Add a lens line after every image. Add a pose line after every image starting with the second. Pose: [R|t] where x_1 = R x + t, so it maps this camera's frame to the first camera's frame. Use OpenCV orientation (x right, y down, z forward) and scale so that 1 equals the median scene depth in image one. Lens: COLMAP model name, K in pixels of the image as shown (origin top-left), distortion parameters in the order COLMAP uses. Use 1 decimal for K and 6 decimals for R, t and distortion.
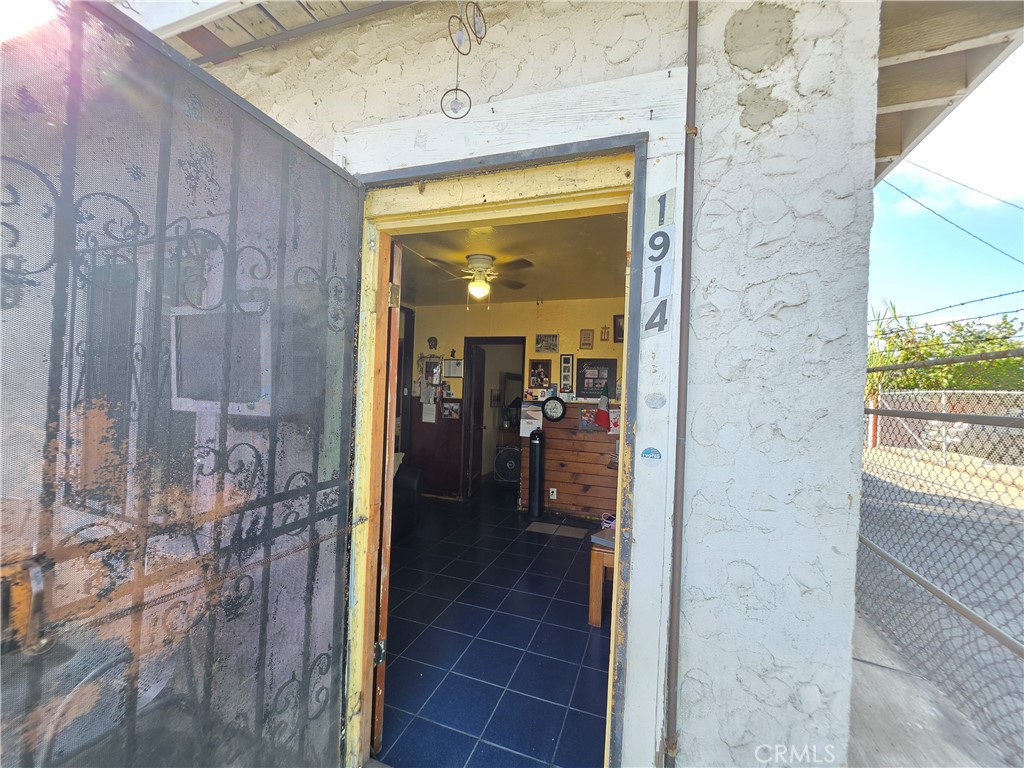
lens RADIAL K [[412.3, 0, 507.9], [0, 412.3, 385.8], [0, 0, 1]] dist [-0.006170, 0.001121]
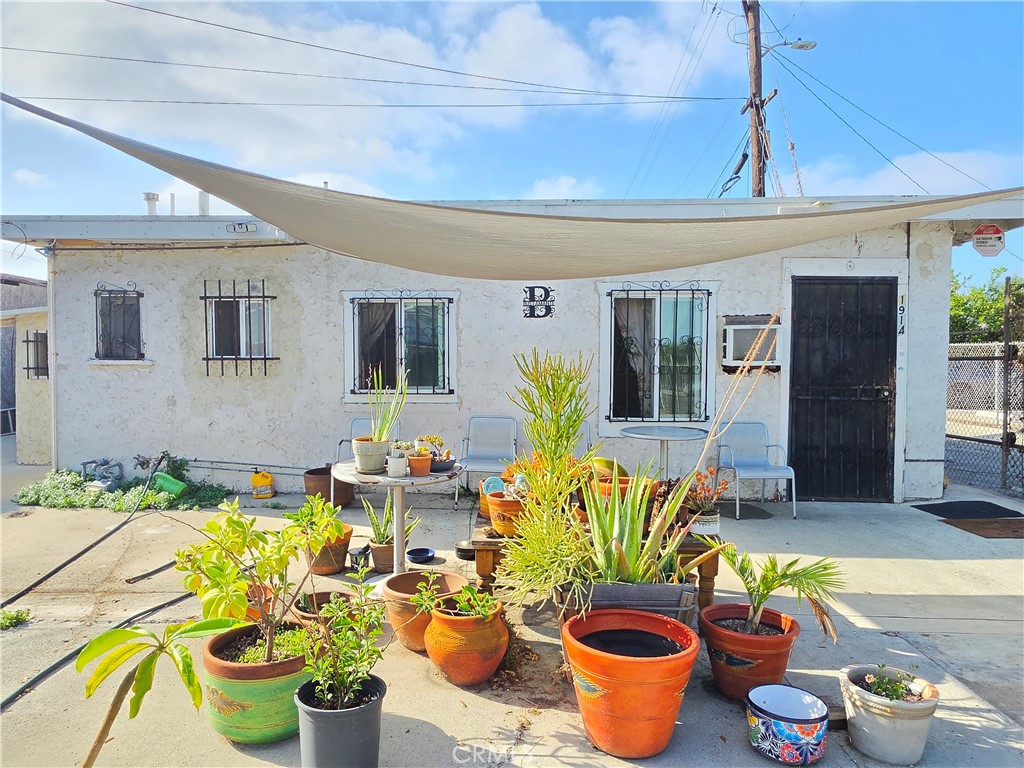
lens RADIAL K [[678.5, 0, 513.5], [0, 678.5, 391.7], [0, 0, 1]] dist [-0.002035, 0.001582]
pose [[0.955818, -0.048195, 0.289981, -4.292897], [0.033371, 0.997881, 0.055855, -0.071944], [-0.292058, -0.043711, 0.955401, -3.423525]]
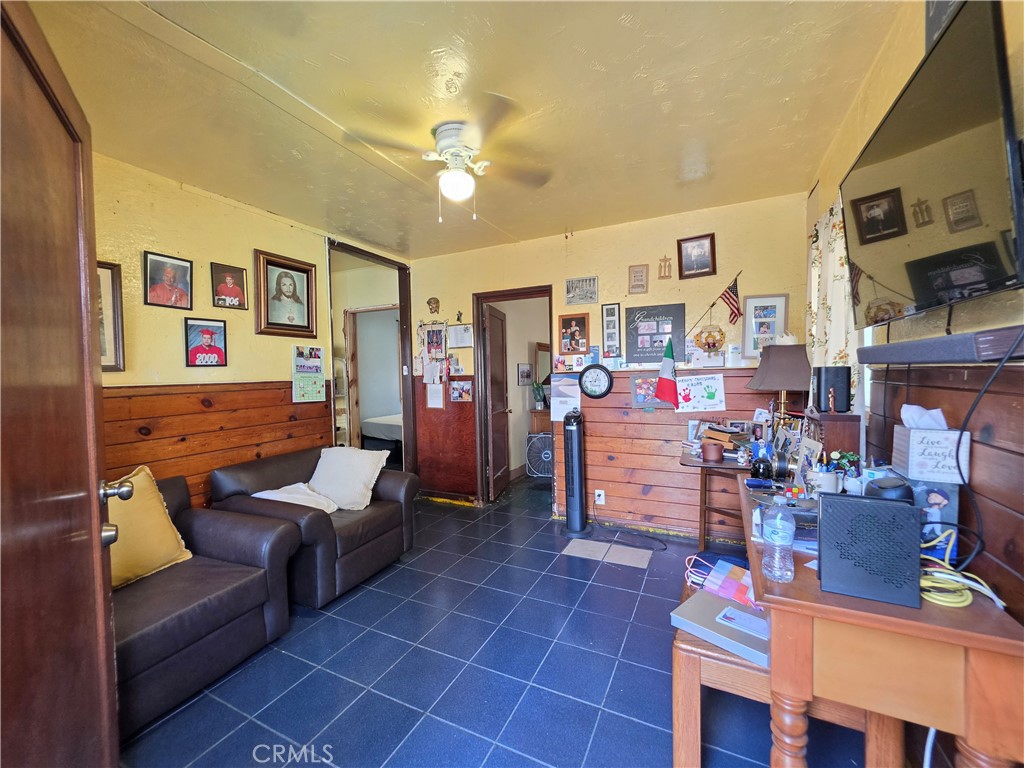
lens RADIAL K [[412.3, 0, 511.2], [0, 412.3, 386.9], [0, 0, 1]] dist [-0.006170, 0.001121]
pose [[0.993085, -0.050732, -0.105870, 0.041070], [0.055087, 0.997734, 0.038622, 0.030067], [0.103671, -0.044187, 0.993630, 0.269138]]
